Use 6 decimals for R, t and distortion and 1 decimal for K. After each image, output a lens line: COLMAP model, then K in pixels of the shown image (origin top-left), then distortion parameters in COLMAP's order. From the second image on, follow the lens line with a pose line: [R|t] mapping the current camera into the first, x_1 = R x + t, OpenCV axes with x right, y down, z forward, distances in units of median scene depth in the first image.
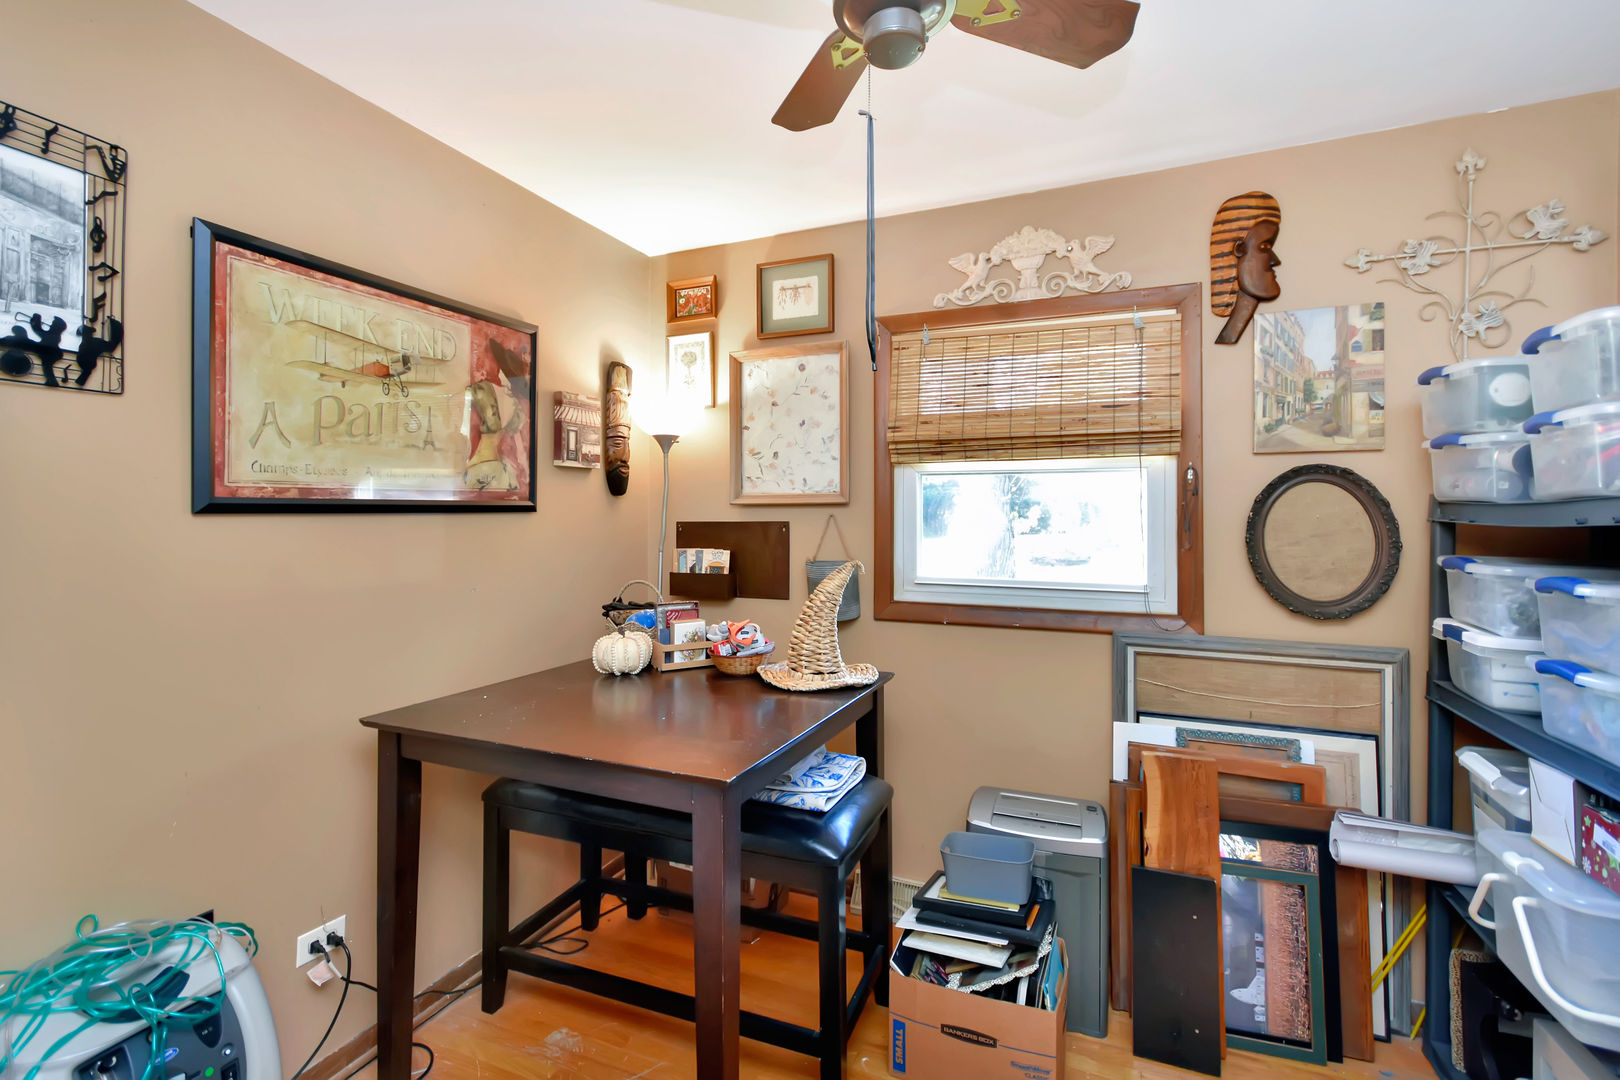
lens RADIAL K [[718.4, 0, 810.6], [0, 718.4, 518.9], [0, 0, 1]] dist [-0.000286, 0.000307]
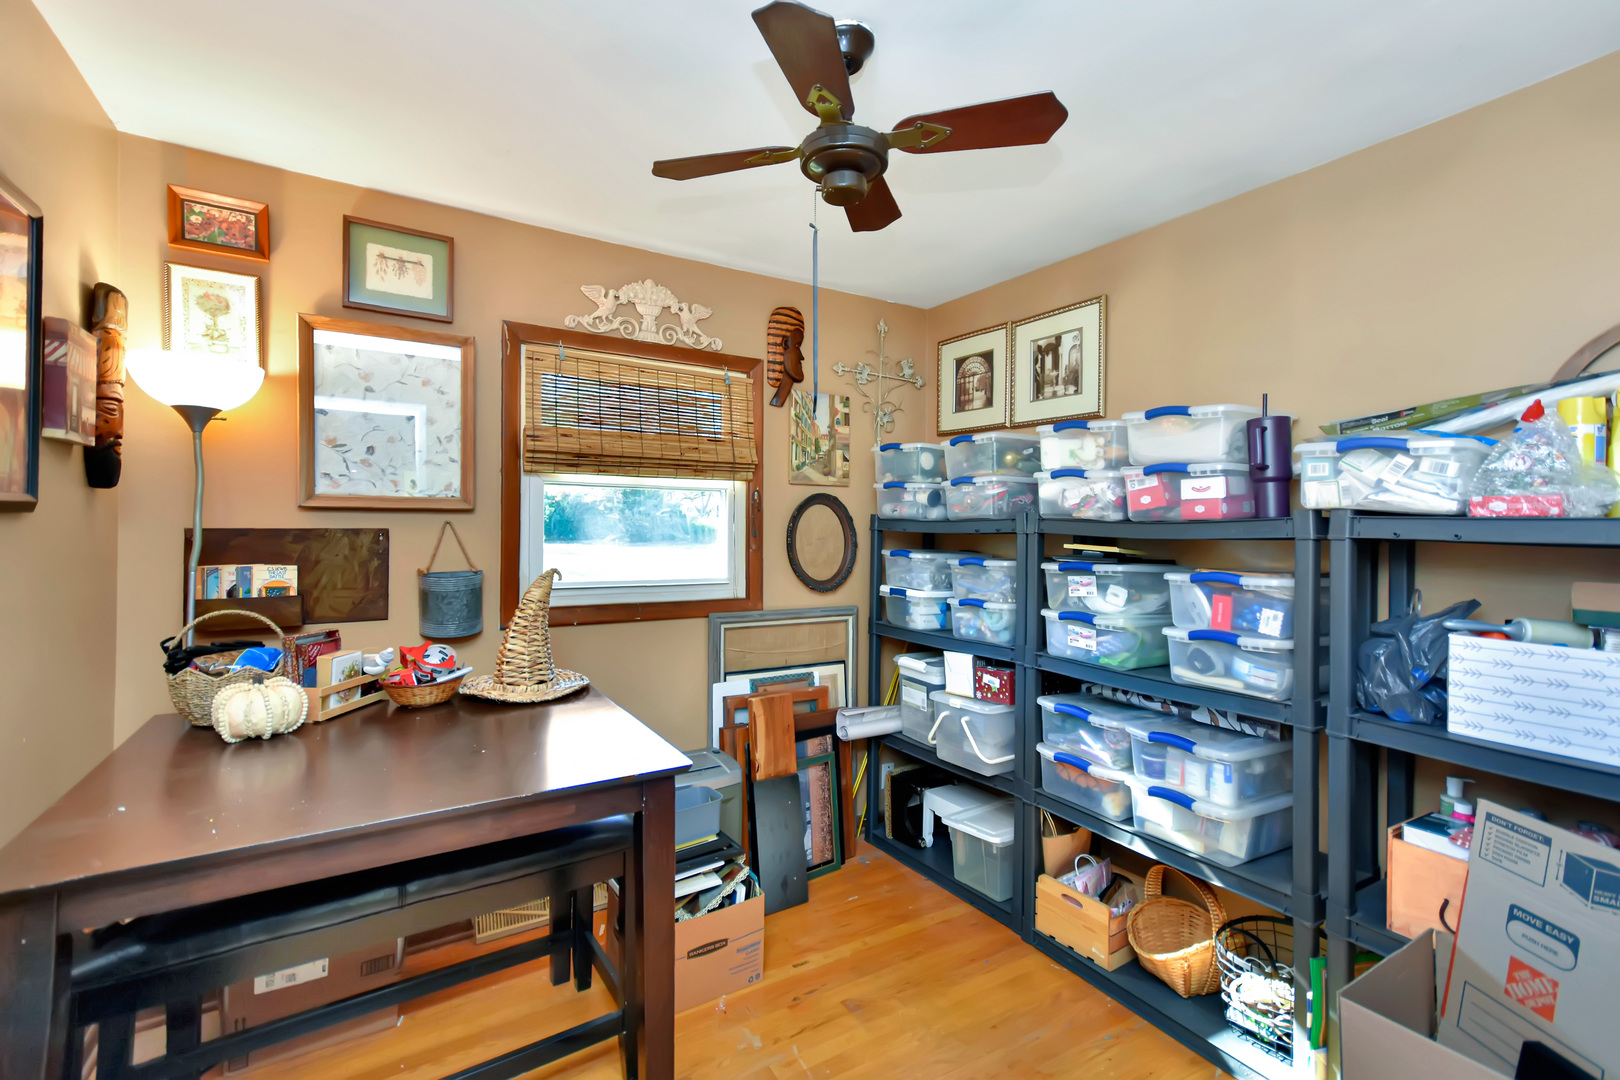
lens RADIAL K [[693.3, 0, 805.8], [0, 693.3, 524.1], [0, 0, 1]] dist [0.012996, 0.000435]
pose [[0.589889, 0.007067, 0.807454, -0.497171], [-0.006637, 0.999970, -0.003903, -0.002402], [-0.807457, -0.003057, 0.589918, 0.125396]]
